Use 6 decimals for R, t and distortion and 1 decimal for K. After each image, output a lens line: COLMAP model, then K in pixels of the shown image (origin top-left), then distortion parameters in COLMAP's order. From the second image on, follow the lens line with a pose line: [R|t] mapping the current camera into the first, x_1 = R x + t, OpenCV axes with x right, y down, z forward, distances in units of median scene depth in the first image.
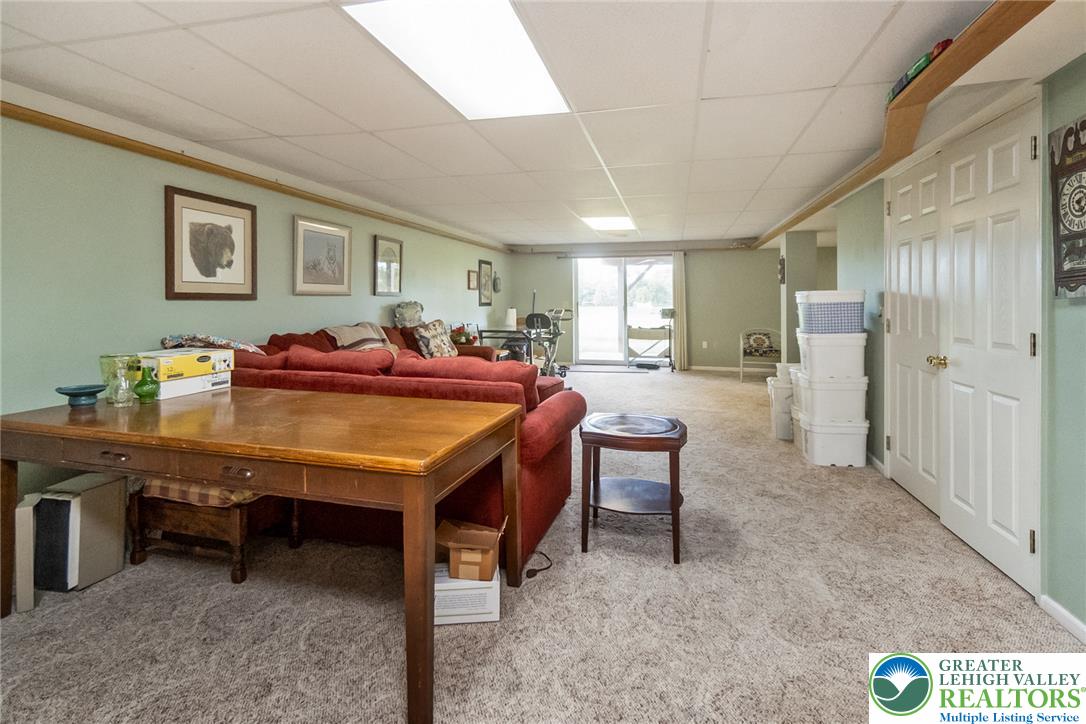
lens RADIAL K [[548.4, 0, 526.6], [0, 548.4, 301.7], [0, 0, 1]] dist [0.026691, 0.000959]
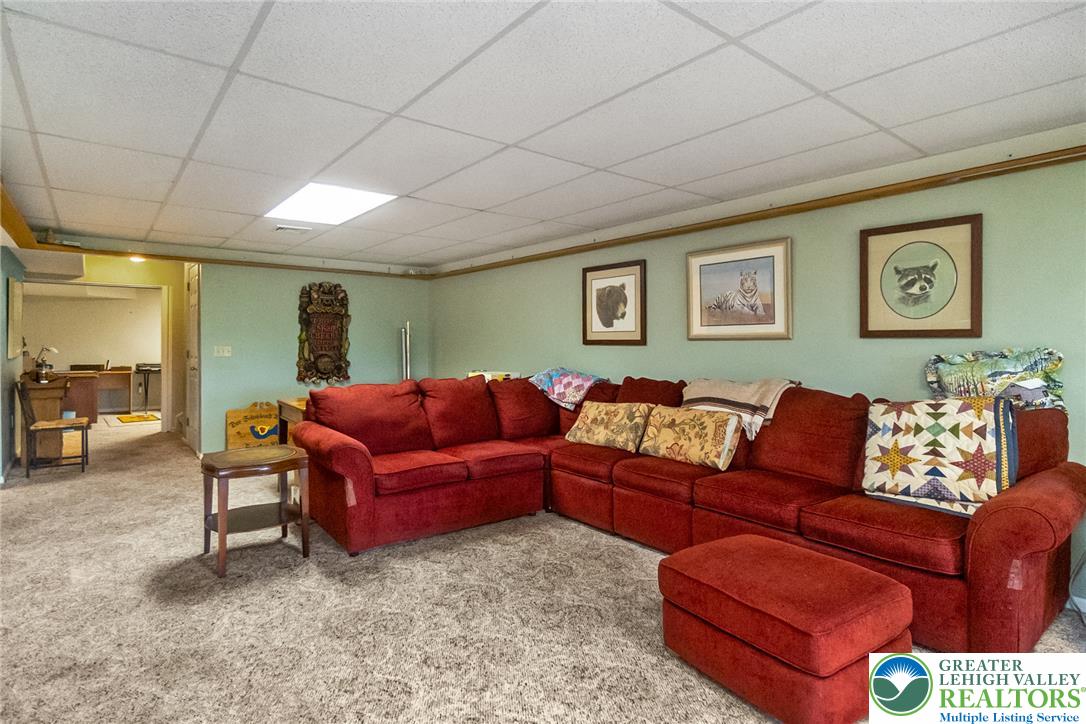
lens RADIAL K [[571.9, 0, 543.4], [0, 571.9, 351.8], [0, 0, 1]] dist [-0.007103, 0.002249]
pose [[-0.593931, 0.004981, -0.804501, 0.368424], [-0.007407, 0.999905, 0.011659, -0.001032], [0.804482, 0.012884, -0.593837, 1.022538]]
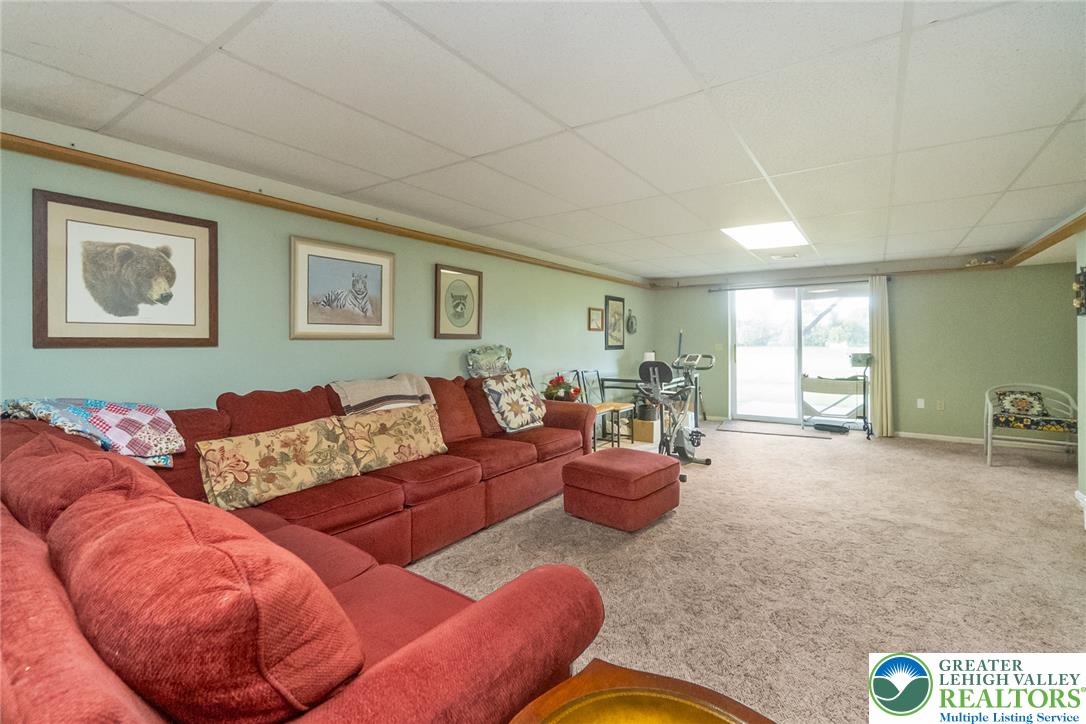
lens RADIAL K [[485.8, 0, 533.6], [0, 485.8, 347.1], [0, 0, 1]] dist [-0.010066, 0.002729]
pose [[0.938893, 0.000685, -0.344208, 0.100206], [0.002710, 0.999952, 0.009382, -0.004517], [0.344198, -0.009742, 0.938847, 0.353922]]
